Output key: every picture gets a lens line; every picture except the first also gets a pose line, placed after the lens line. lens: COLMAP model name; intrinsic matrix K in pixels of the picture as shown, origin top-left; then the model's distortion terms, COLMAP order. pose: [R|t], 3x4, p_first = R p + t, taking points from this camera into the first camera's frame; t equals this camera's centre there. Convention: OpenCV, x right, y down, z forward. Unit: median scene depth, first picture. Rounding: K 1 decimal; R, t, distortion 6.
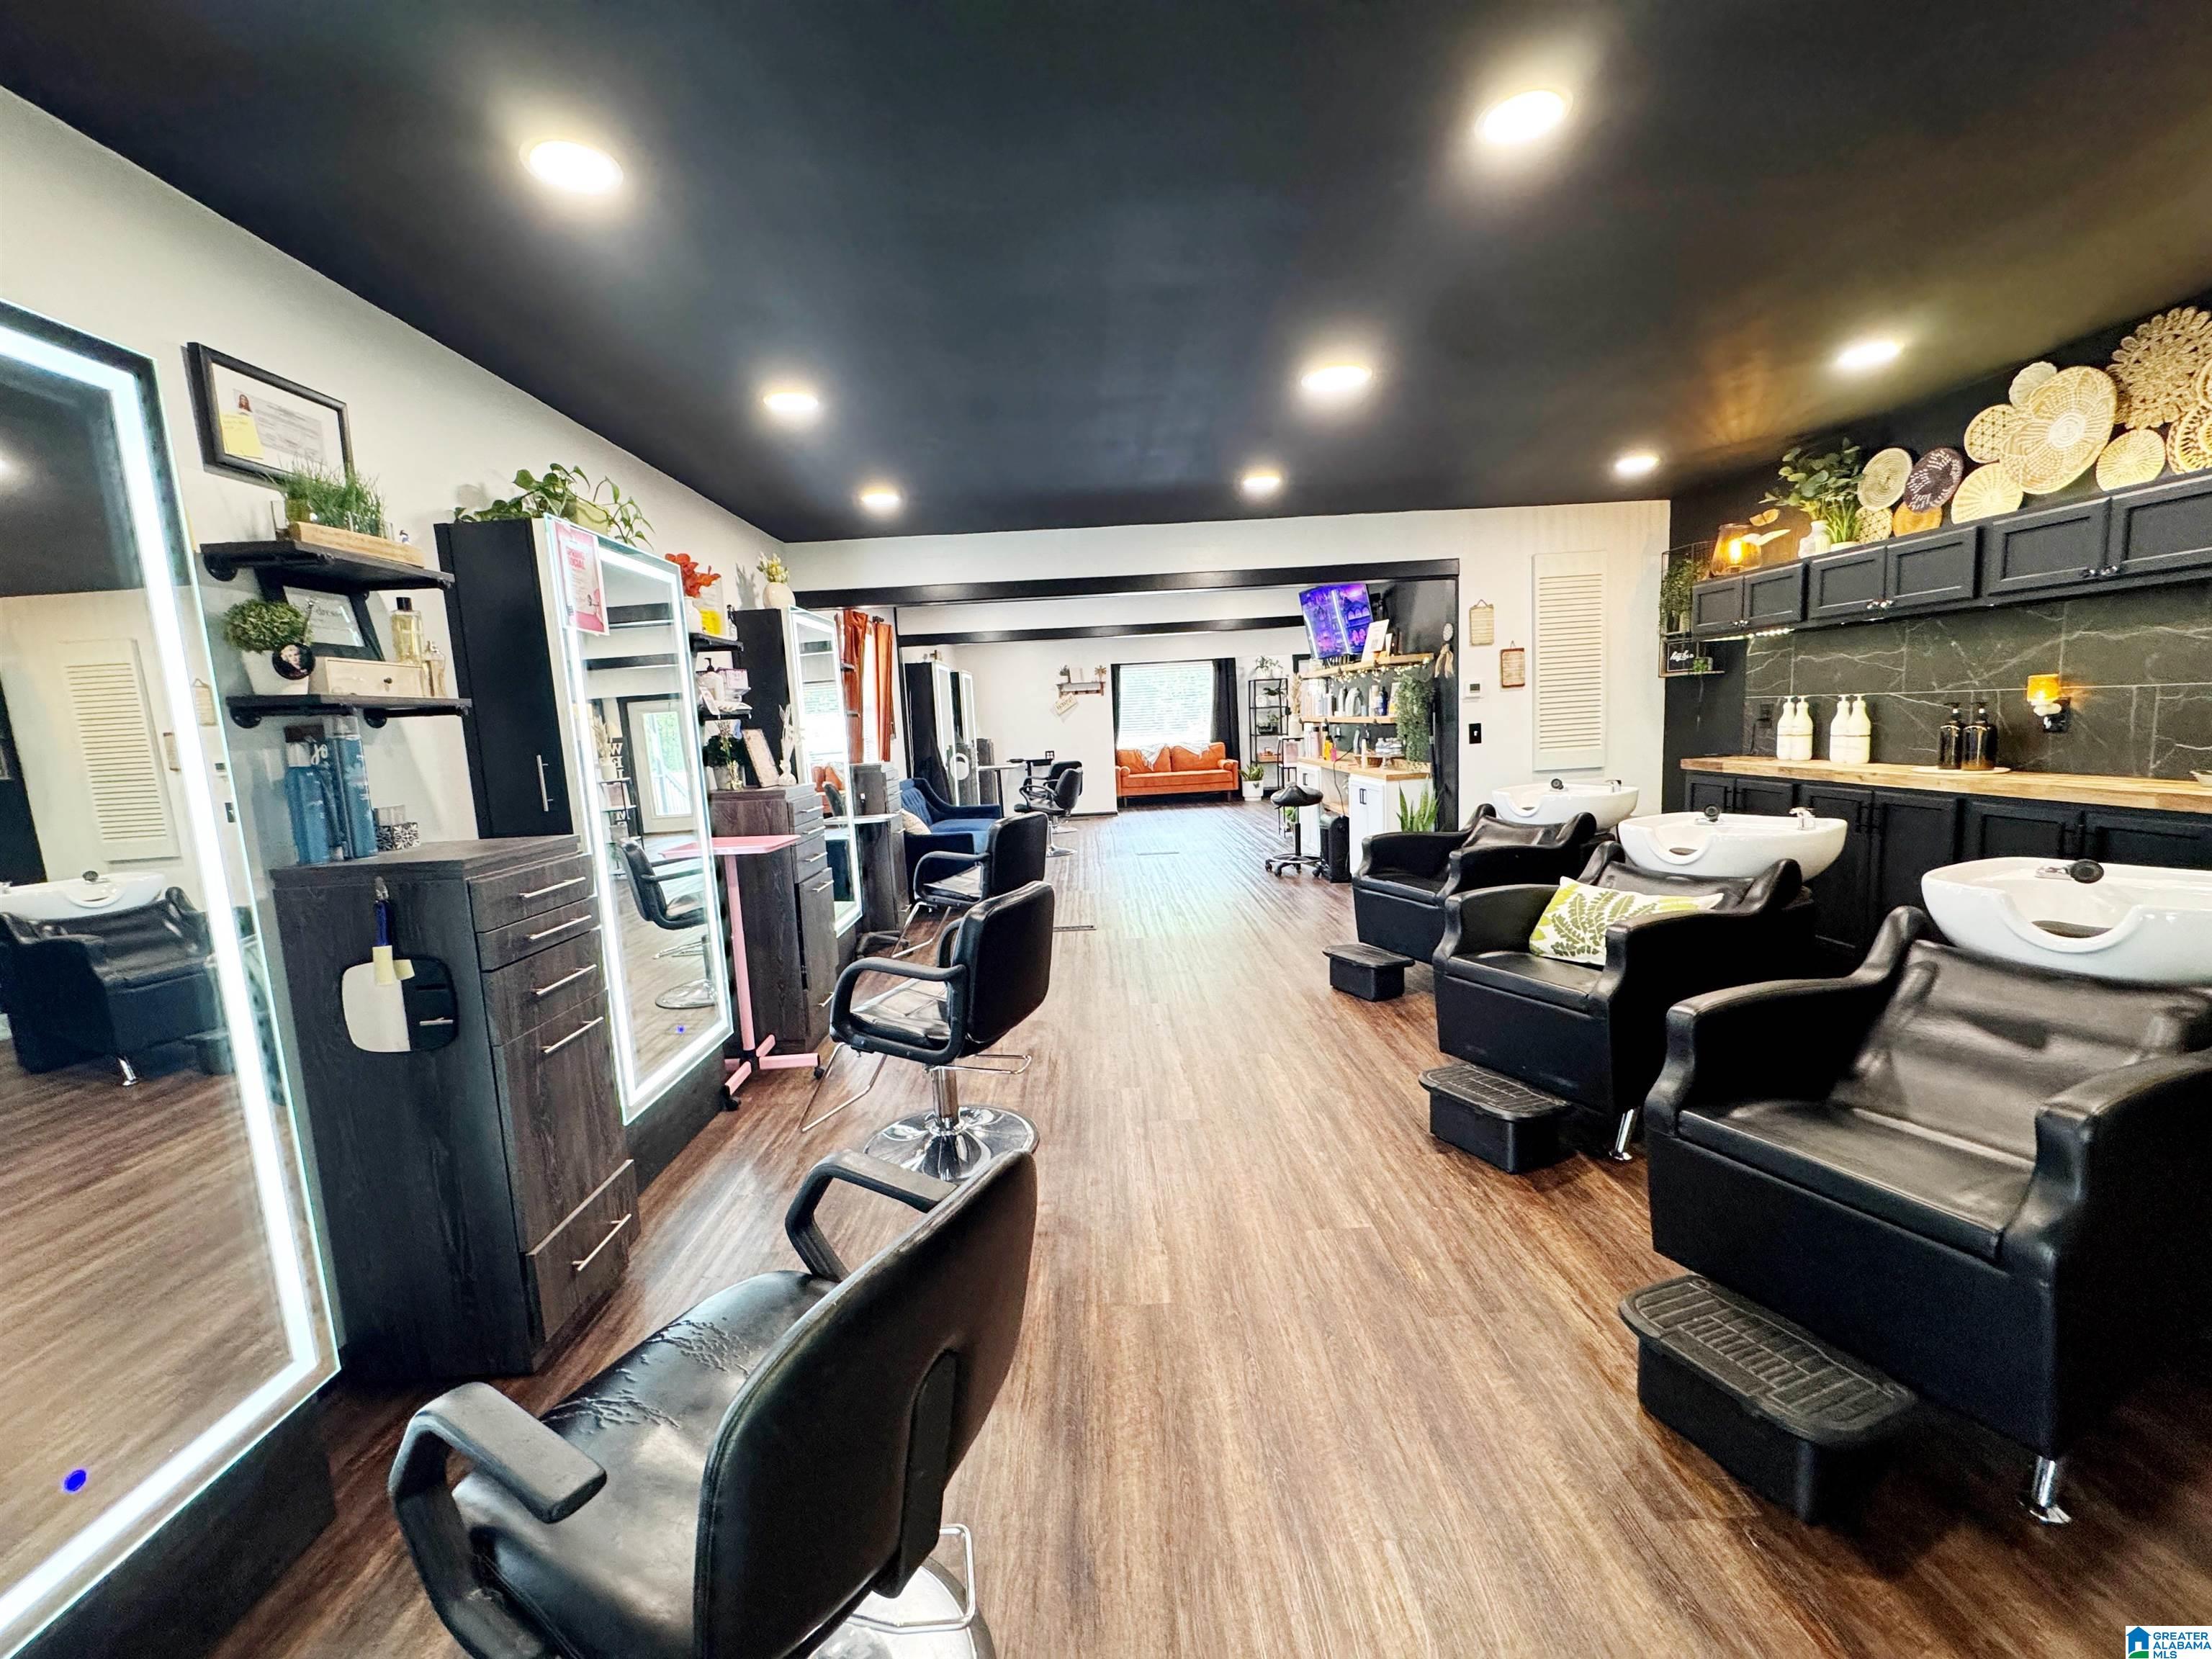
lens RADIAL K [[885.0, 0, 1103.4], [0, 885.0, 827.3], [0, 0, 1]] dist [-0.003666, 0.000585]
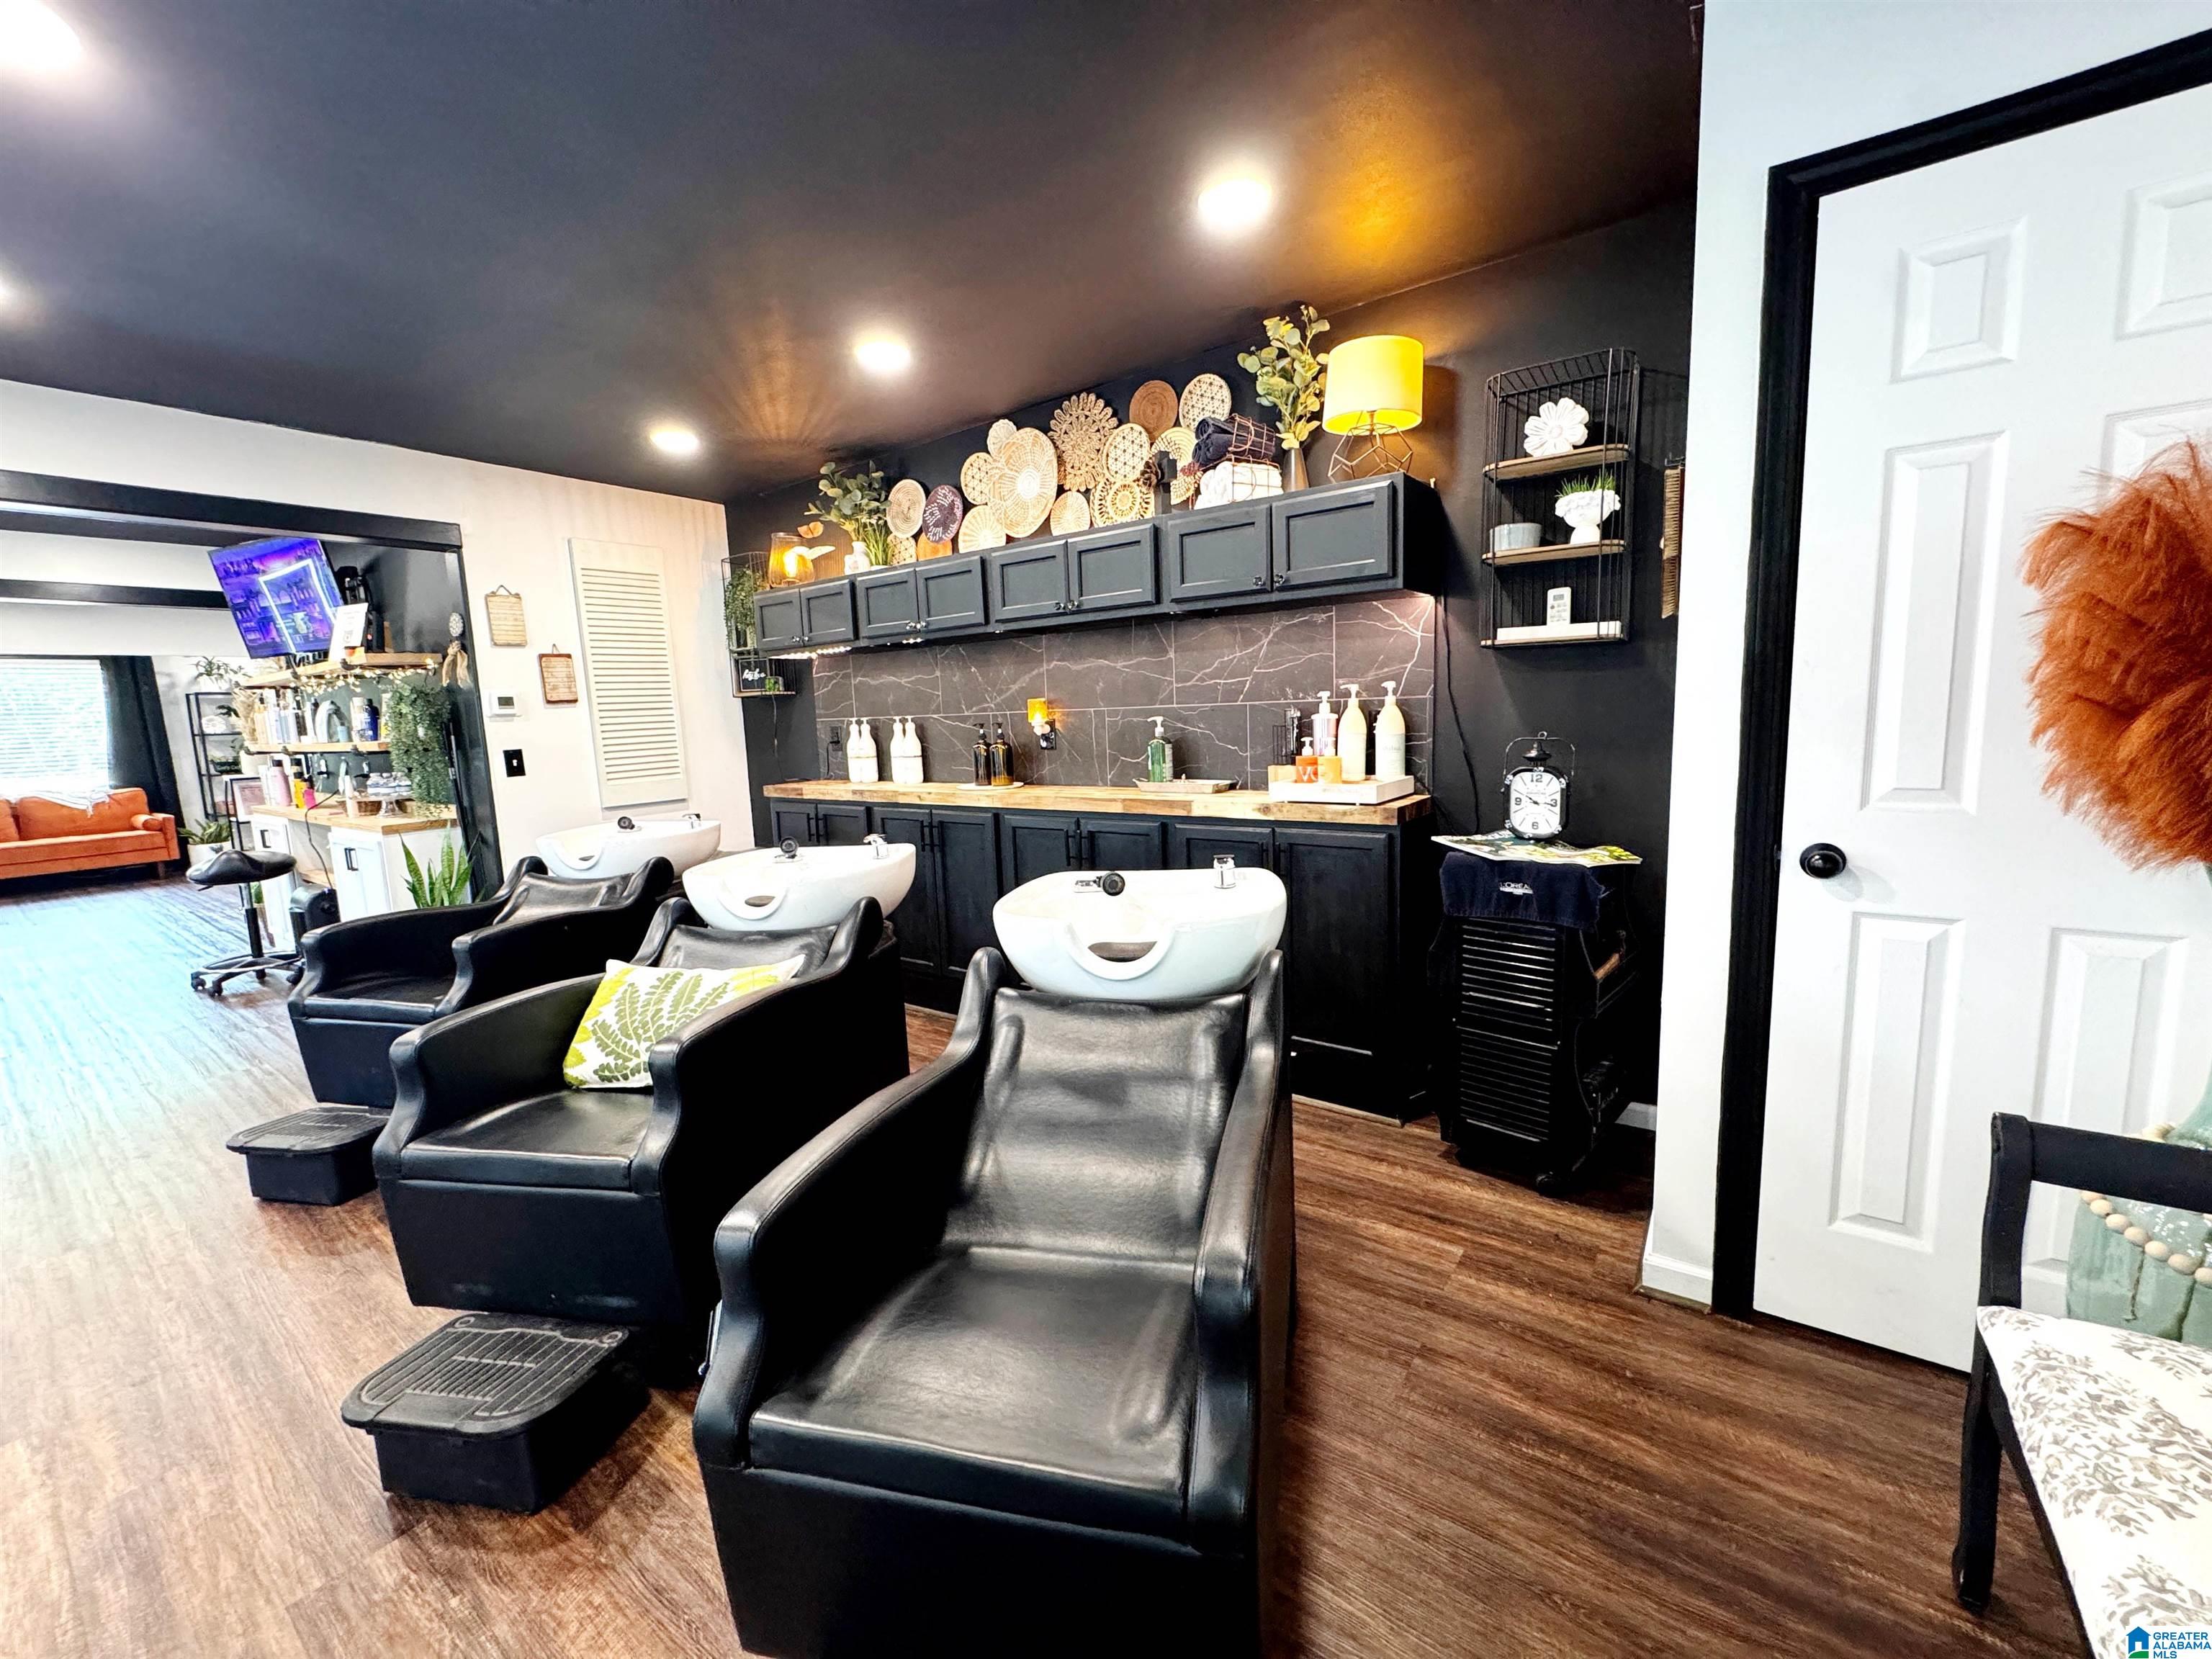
lens RADIAL K [[885.0, 0, 1102.1], [0, 885.0, 827.8], [0, 0, 1]] dist [-0.003666, 0.000585]
pose [[0.606193, -0.077412, 0.791541, 0.189685], [0.105001, 0.994330, 0.016830, -0.017485], [-0.788356, 0.072911, 0.610884, 0.230752]]
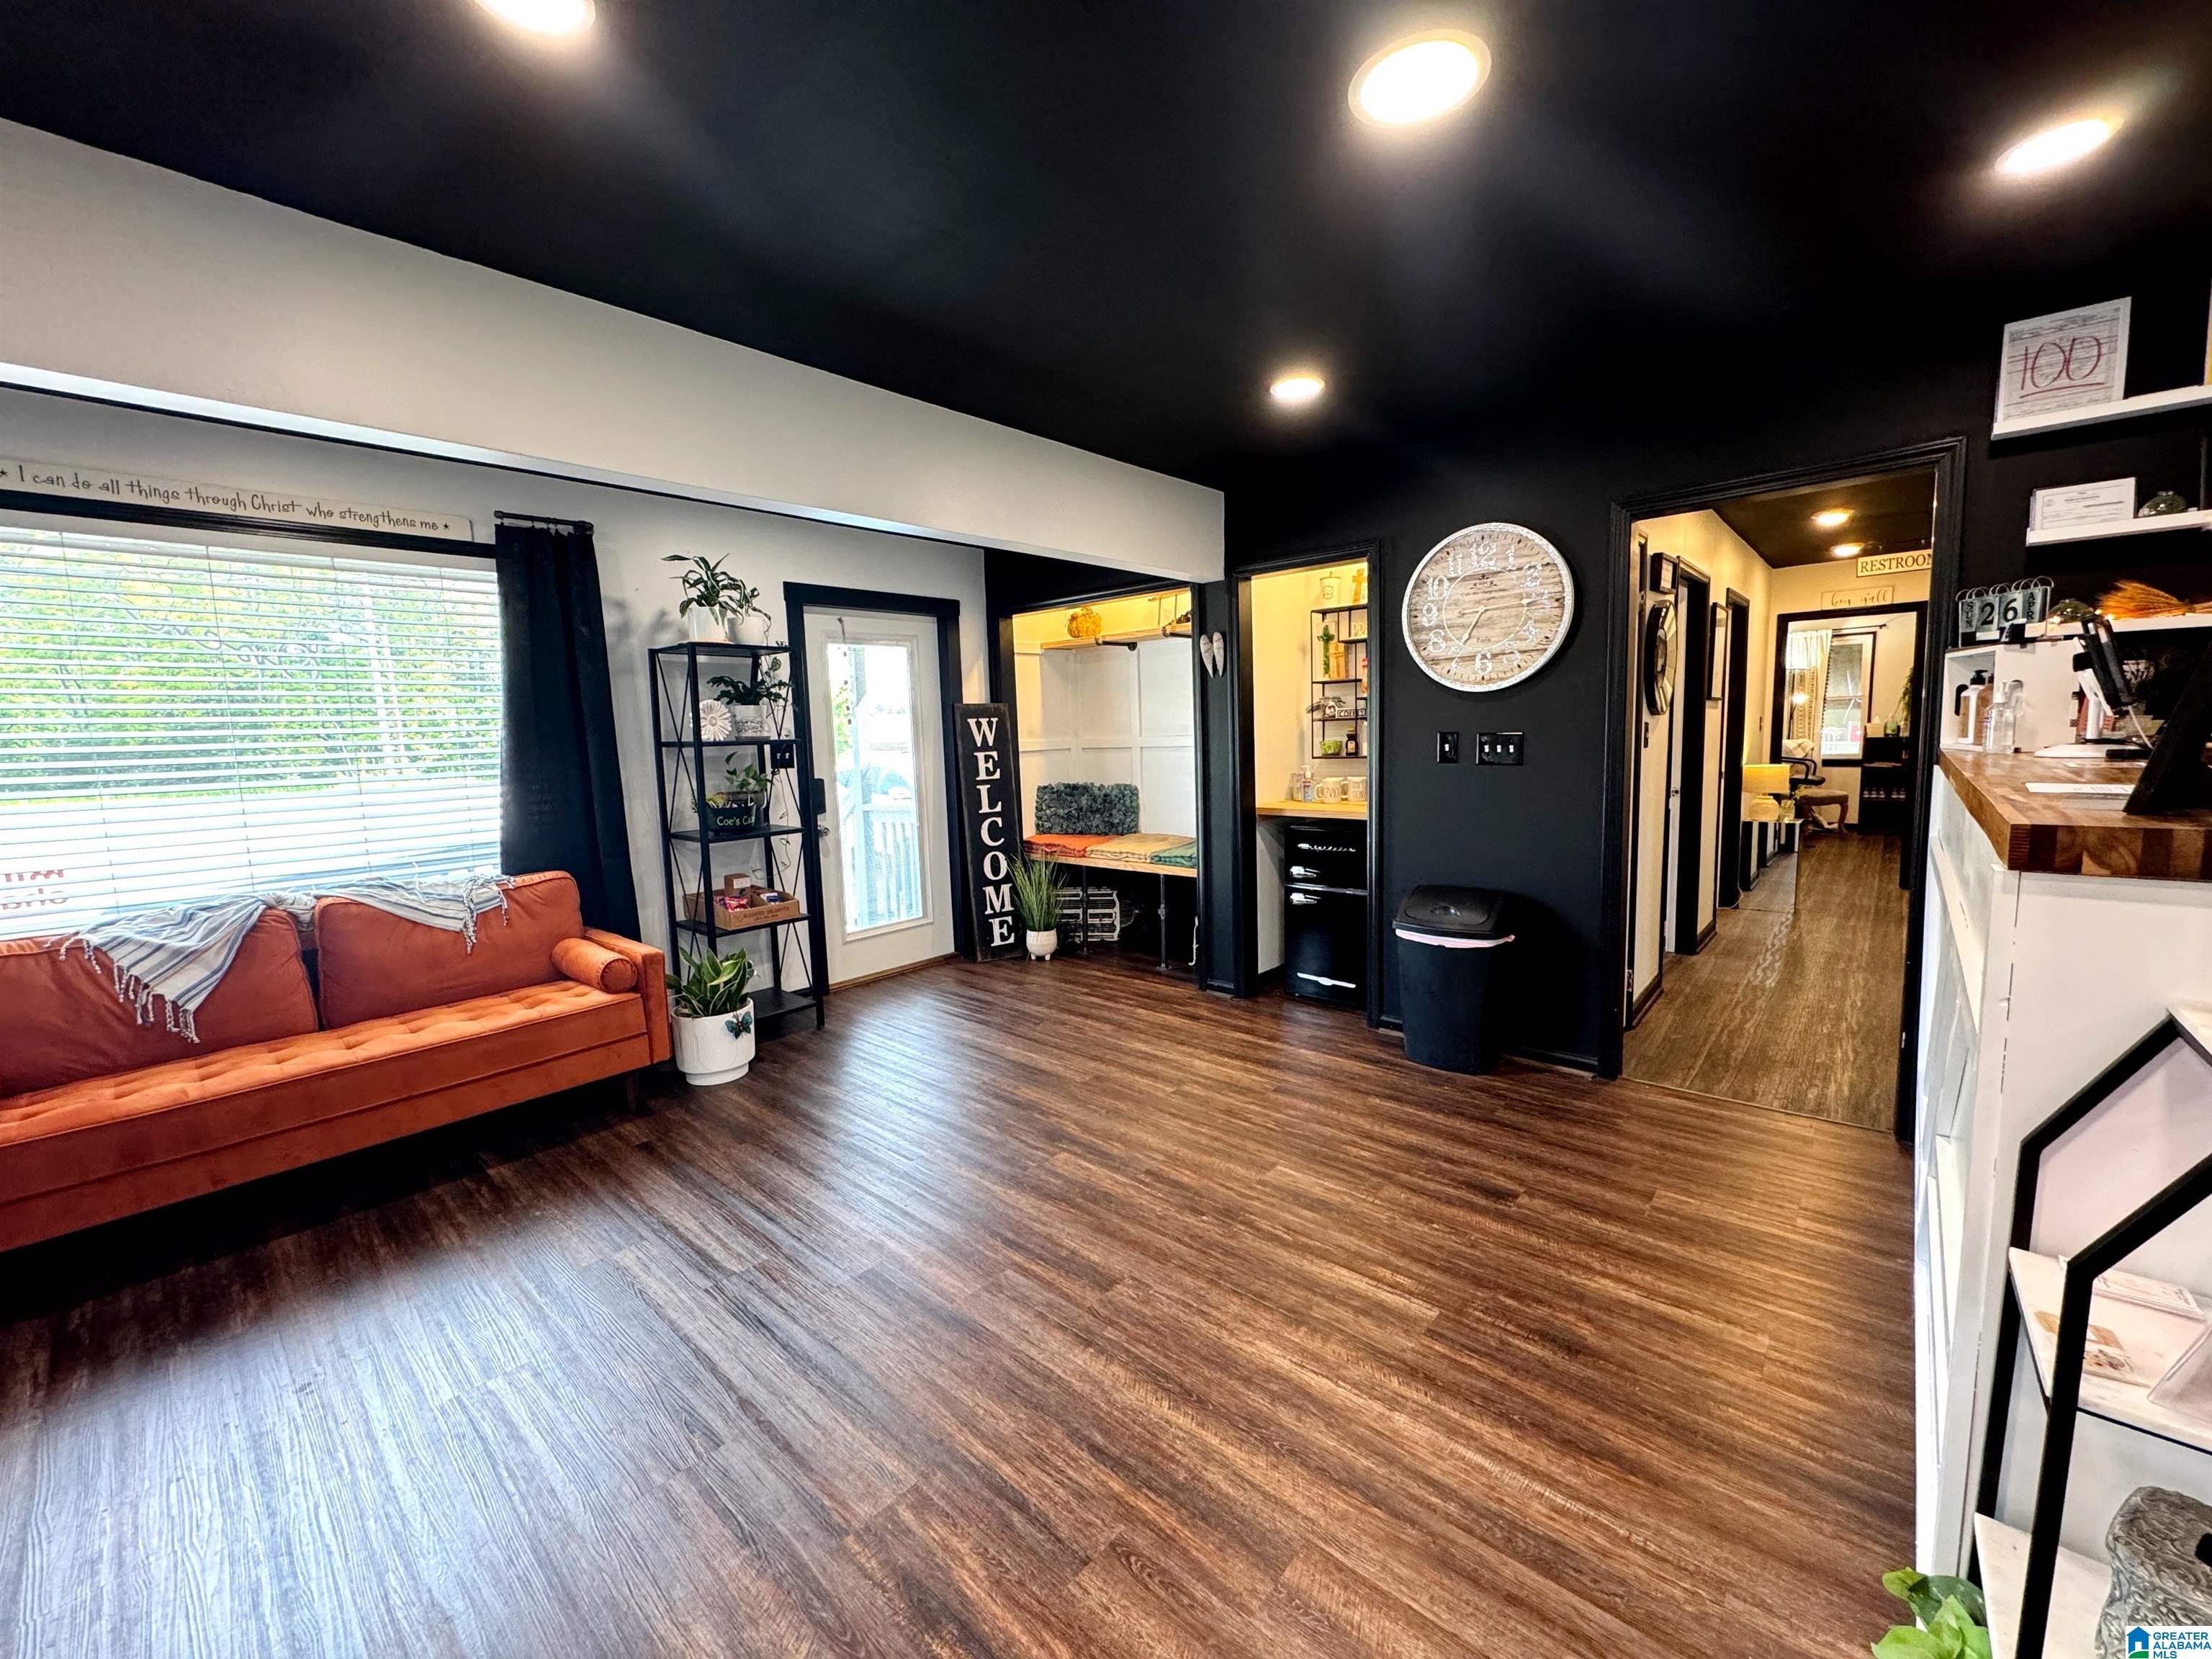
lens RADIAL K [[885.0, 0, 1101.1], [0, 885.0, 825.7], [0, 0, 1]] dist [-0.003666, 0.000585]
pose [[0.687784, -0.048418, 0.724298, 0.207398], [0.087271, 0.996051, -0.016287, -0.348419], [-0.720650, 0.074412, 0.689294, 2.681723]]
